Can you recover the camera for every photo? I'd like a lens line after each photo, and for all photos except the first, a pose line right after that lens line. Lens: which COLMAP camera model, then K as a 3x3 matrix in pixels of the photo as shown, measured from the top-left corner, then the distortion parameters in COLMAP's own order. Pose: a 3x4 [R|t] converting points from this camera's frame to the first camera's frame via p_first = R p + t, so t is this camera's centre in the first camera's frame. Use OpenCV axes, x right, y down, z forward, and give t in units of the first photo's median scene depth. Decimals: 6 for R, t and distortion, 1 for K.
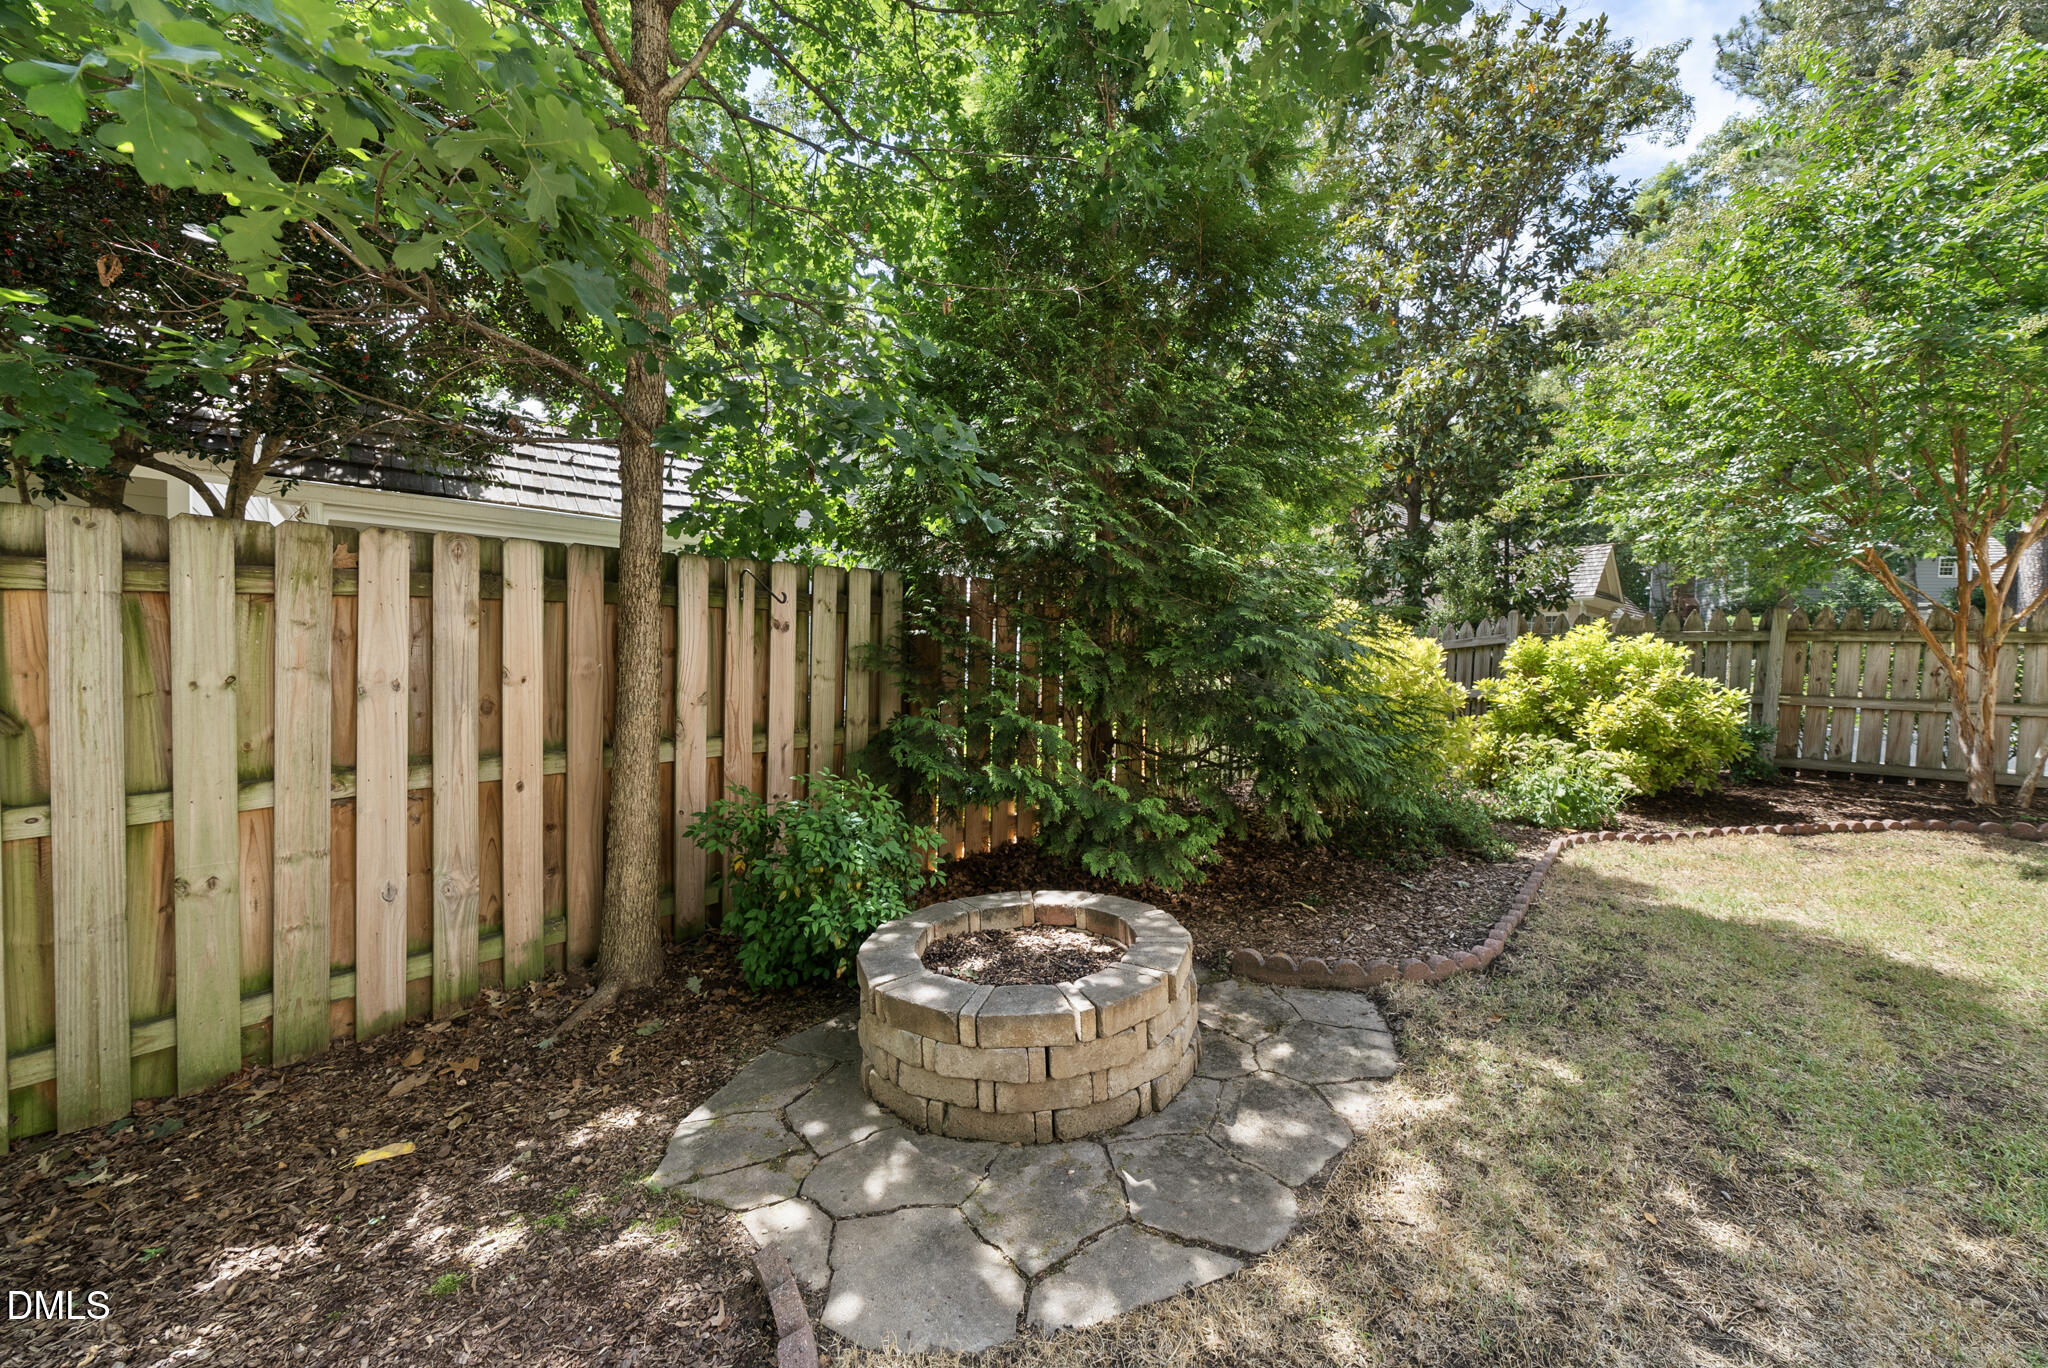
lens RADIAL K [[776.9, 0, 1011.9], [0, 776.9, 686.4], [0, 0, 1]] dist [-0.006036, 0.000823]
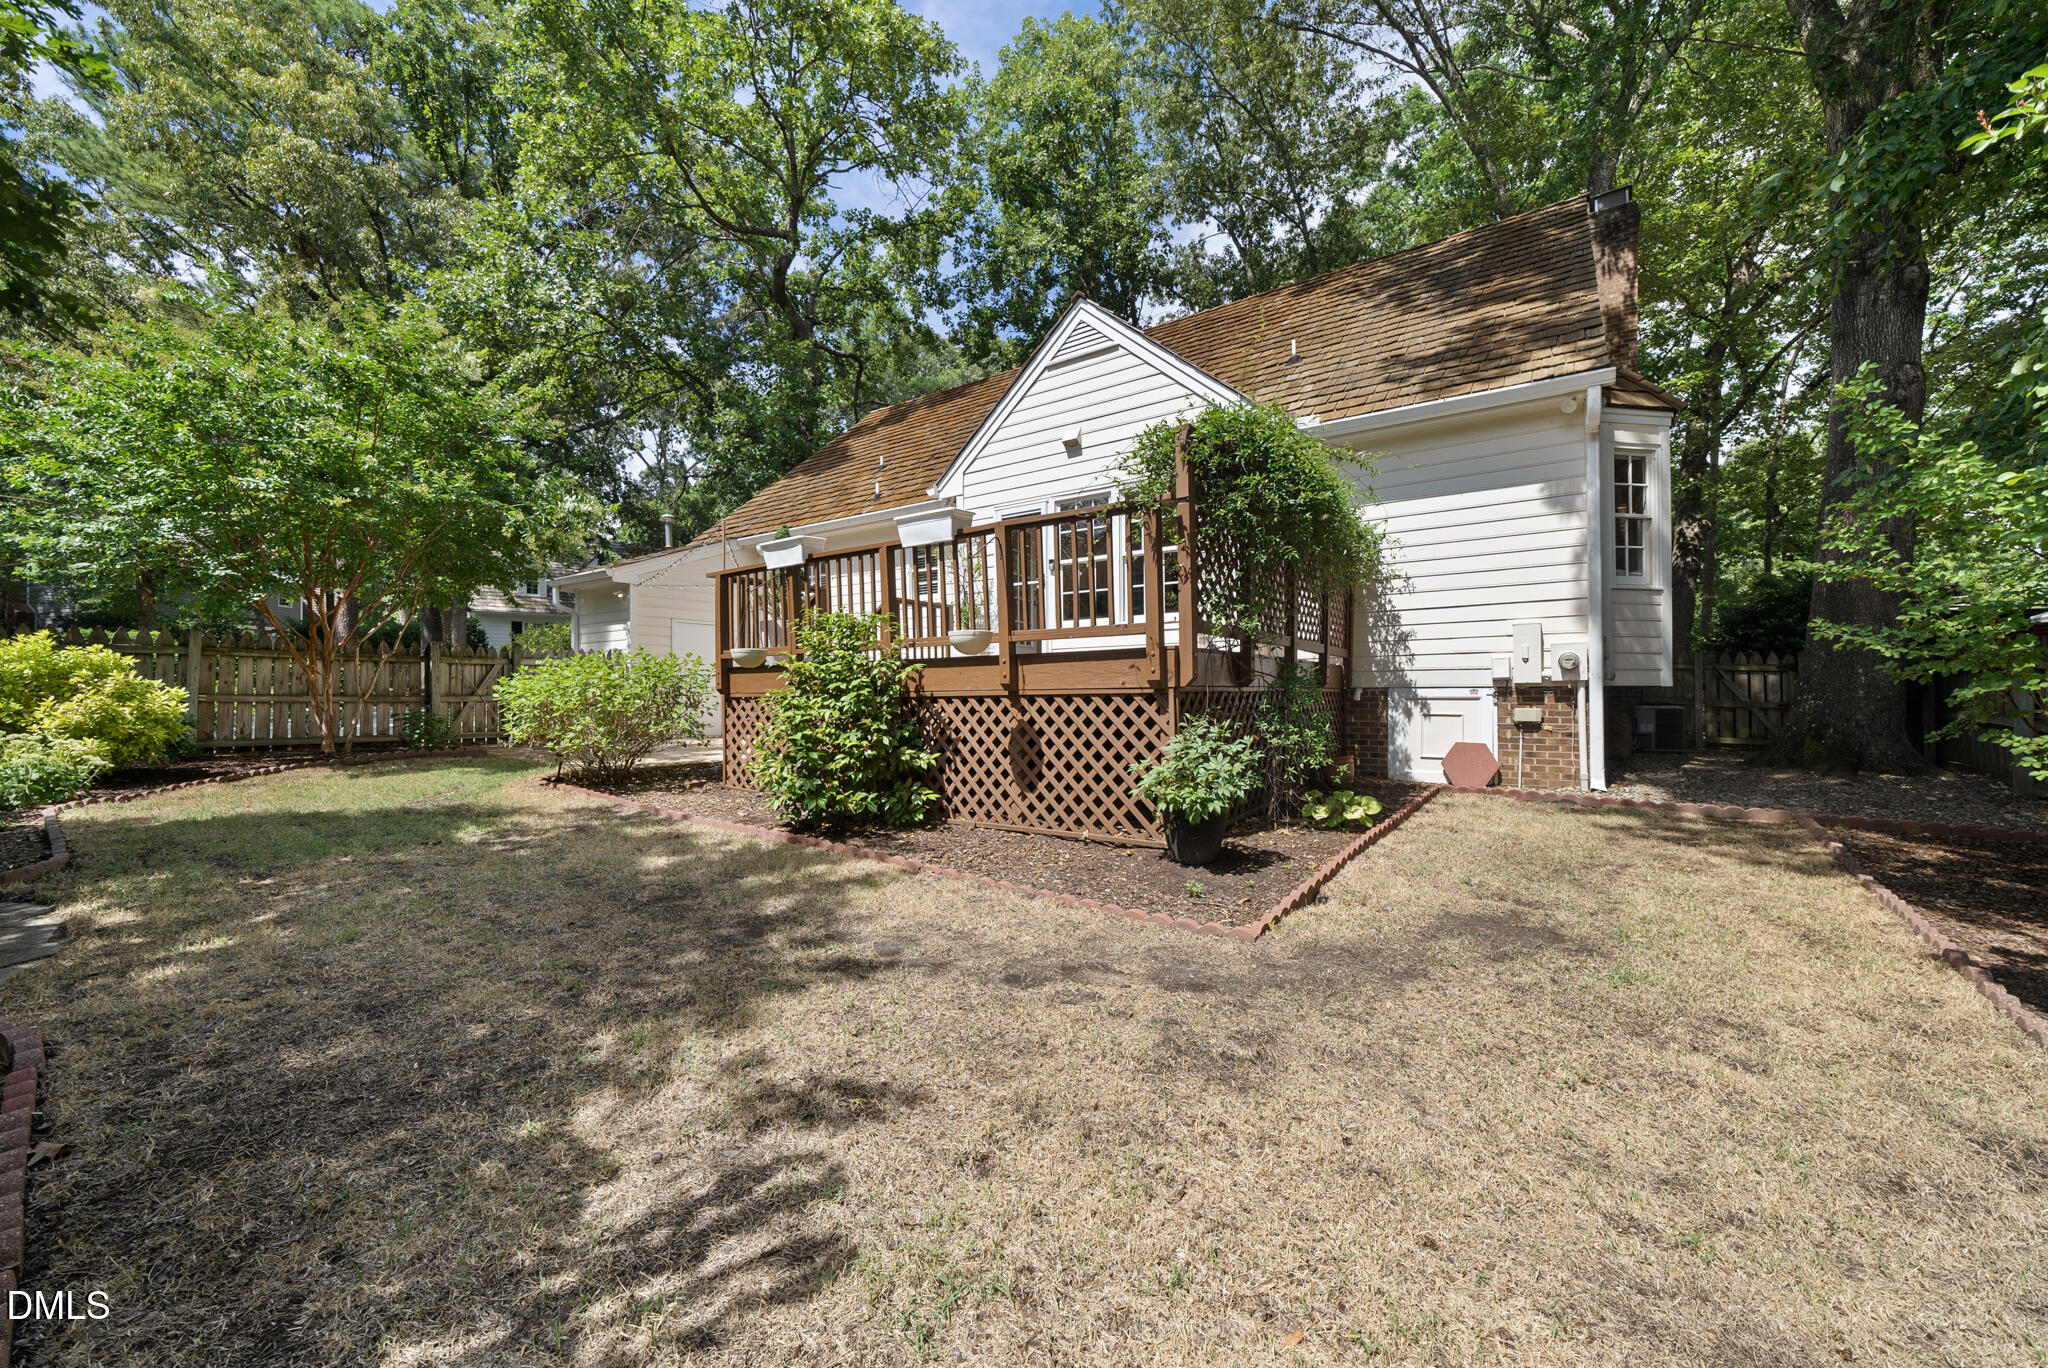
lens RADIAL K [[776.9, 0, 1026.7], [0, 776.9, 695.1], [0, 0, 1]] dist [-0.006036, 0.000823]
pose [[-0.071809, -0.022109, 0.997173, -0.533229], [0.030092, 0.999251, 0.024322, 0.027845], [-0.996964, 0.031754, -0.071090, -0.403541]]
